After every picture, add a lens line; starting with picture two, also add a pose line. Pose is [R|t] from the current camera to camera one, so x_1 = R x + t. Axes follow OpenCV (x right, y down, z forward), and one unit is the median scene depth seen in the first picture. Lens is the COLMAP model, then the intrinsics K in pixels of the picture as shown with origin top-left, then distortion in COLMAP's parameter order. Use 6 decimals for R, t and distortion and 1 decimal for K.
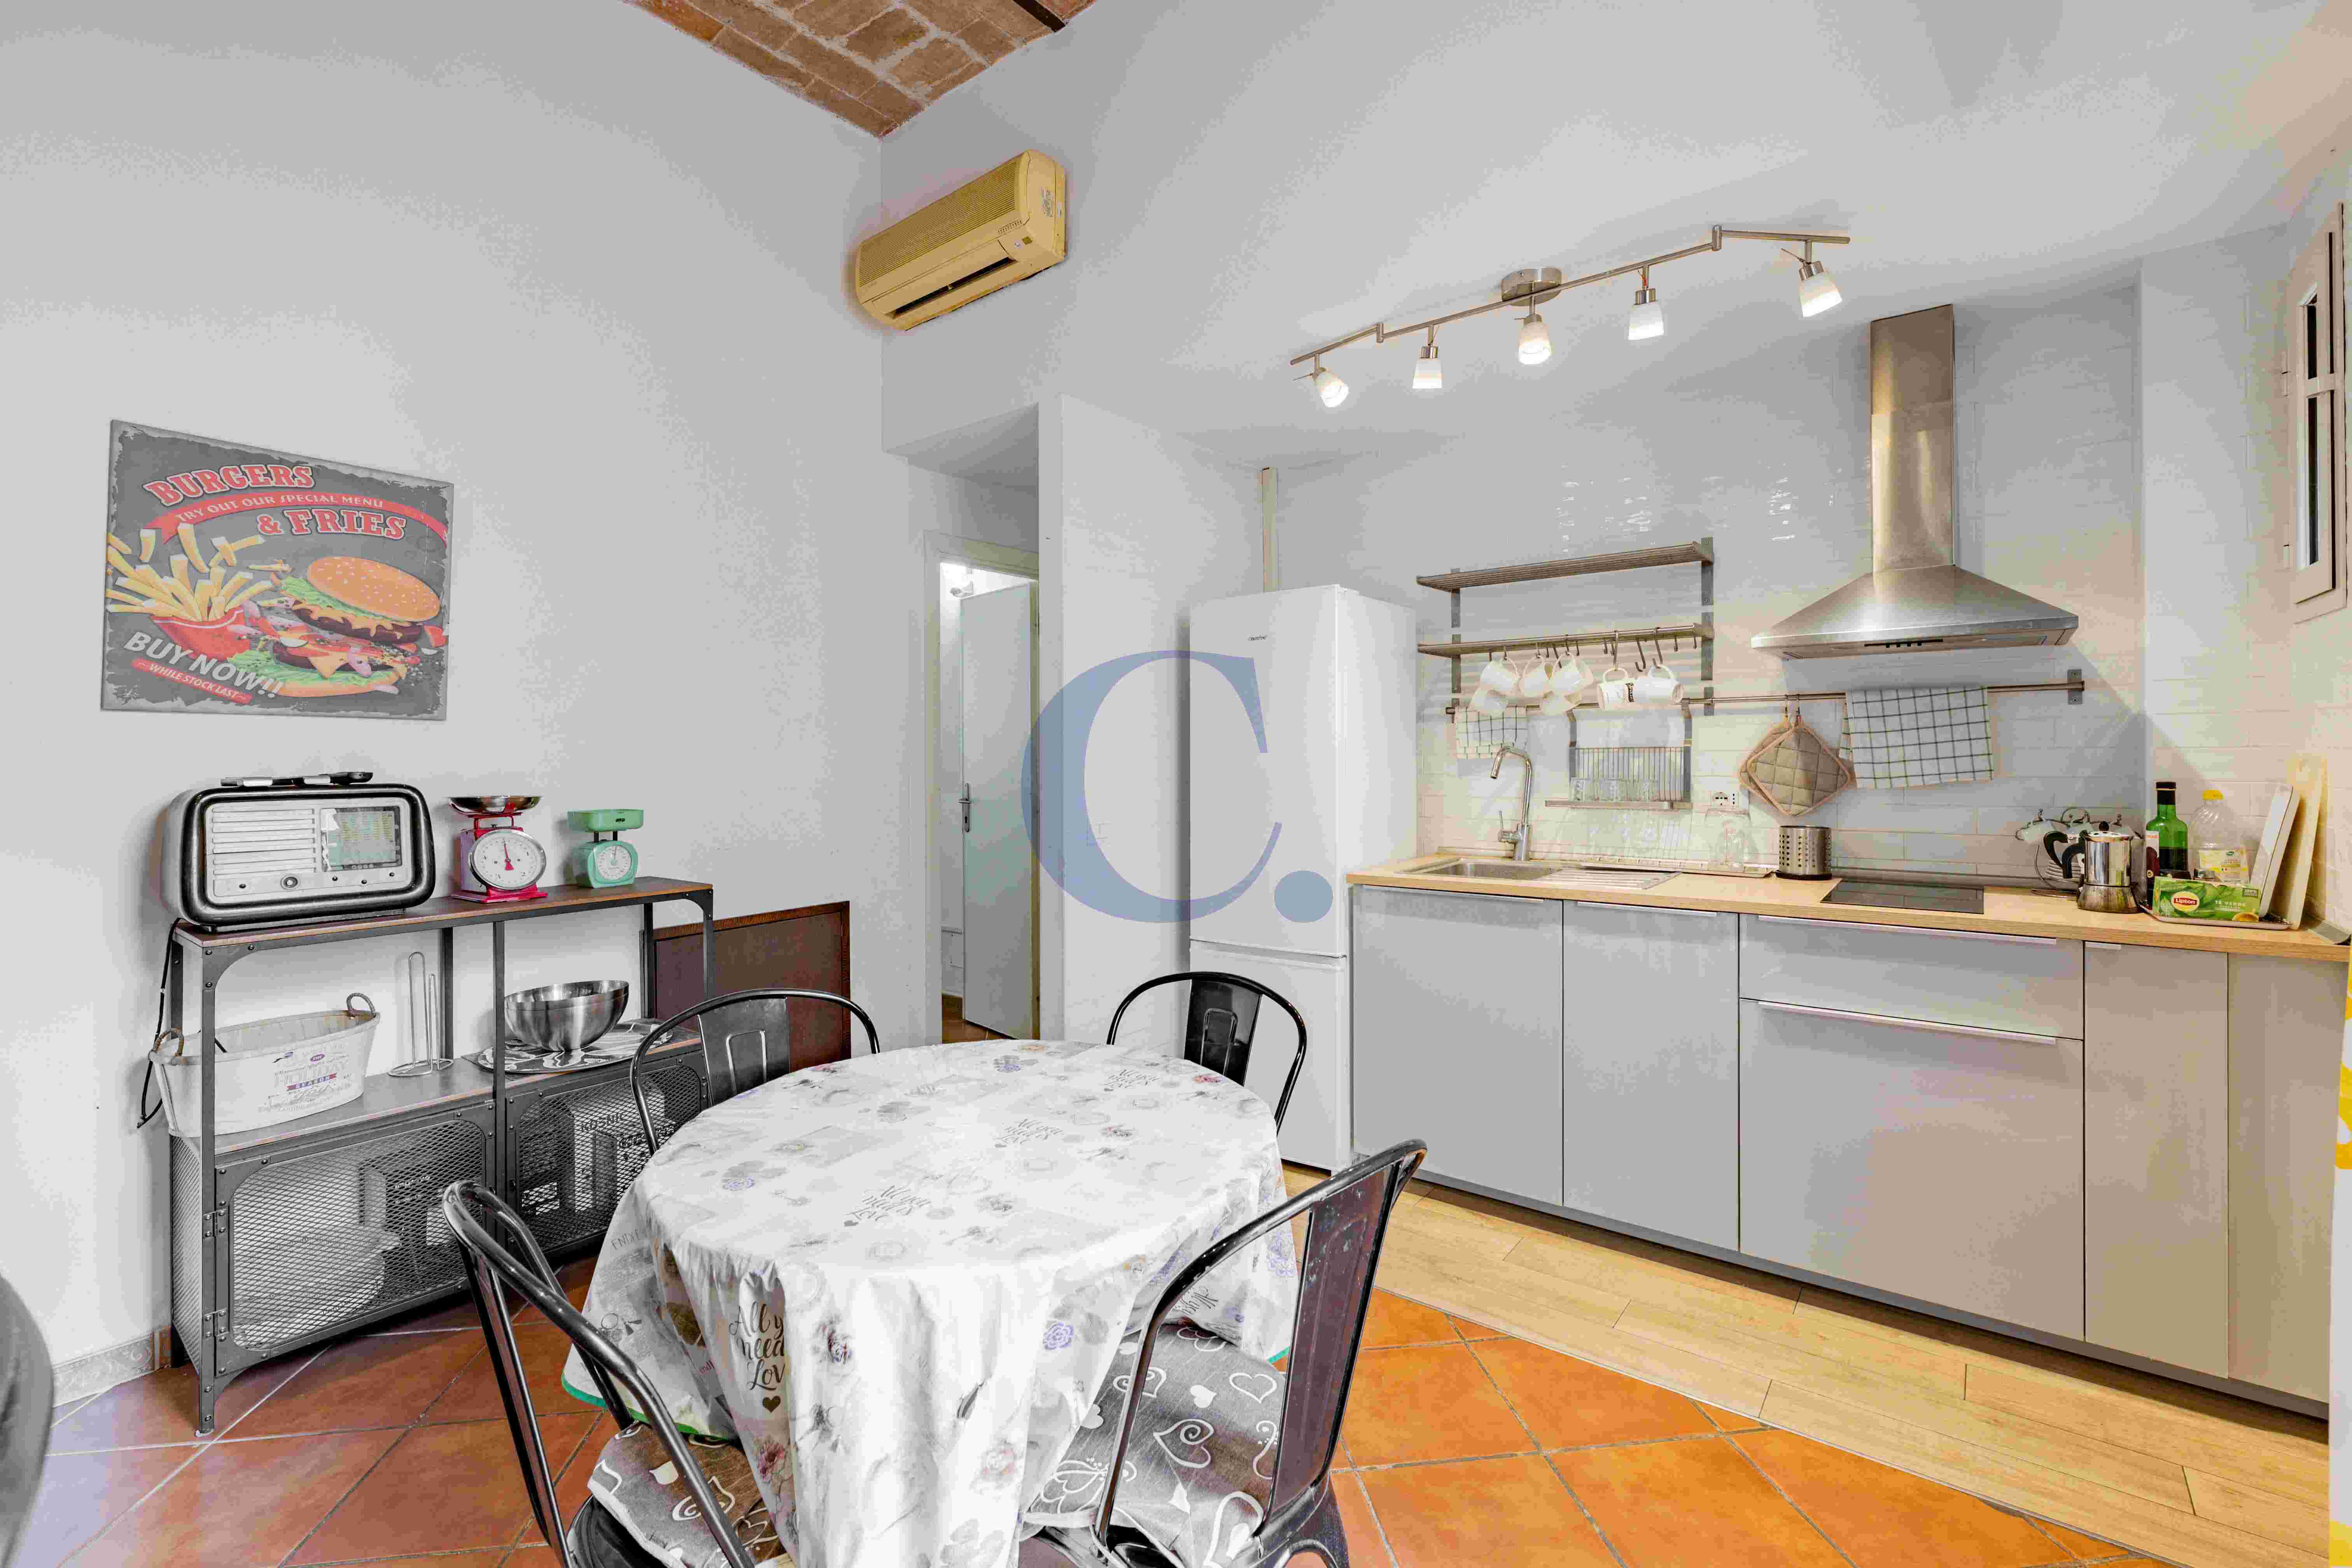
lens RADIAL K [[1025.7, 0, 1178.9], [0, 1025.7, 750.1], [0, 0, 1]] dist [-0.009332, -0.000122]
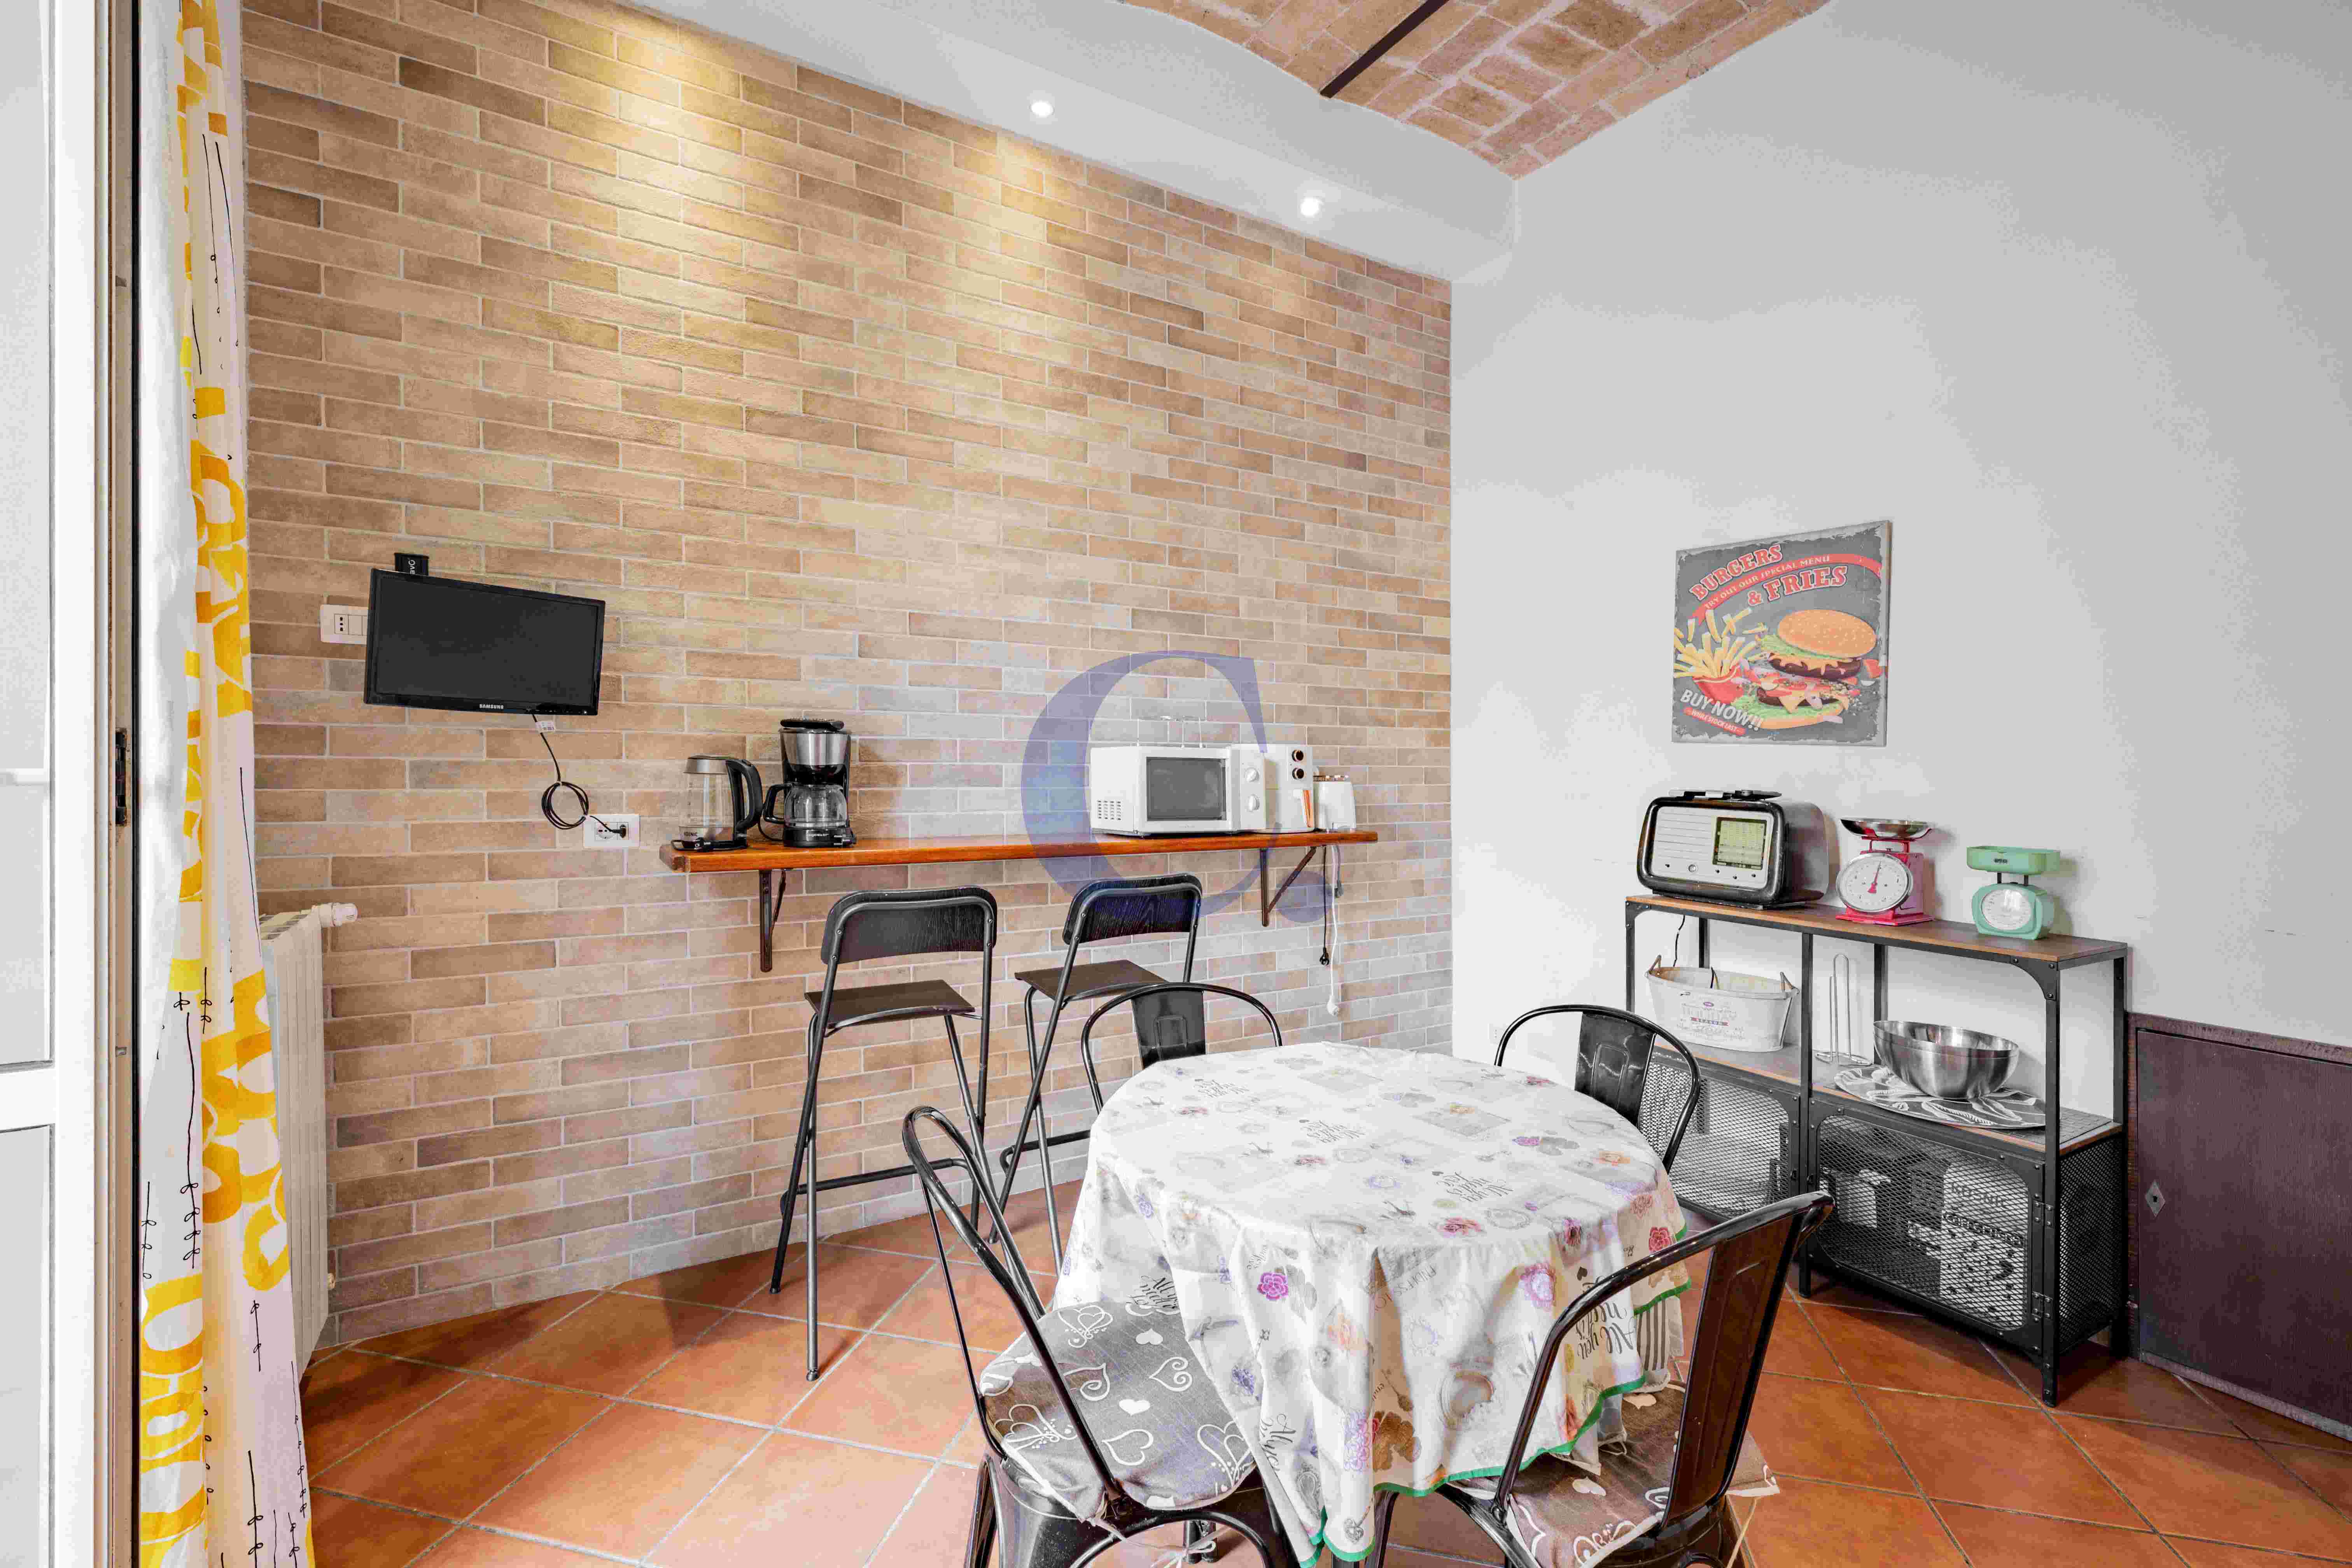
lens RADIAL K [[1025.7, 0, 1178.9], [0, 1025.7, 750.1], [0, 0, 1]] dist [-0.009332, -0.000122]
pose [[-0.354410, 0.003613, -0.935083, 0.594460], [-0.009618, 0.999926, 0.007509, -0.029242], [0.935040, 0.011655, -0.354349, 0.777106]]
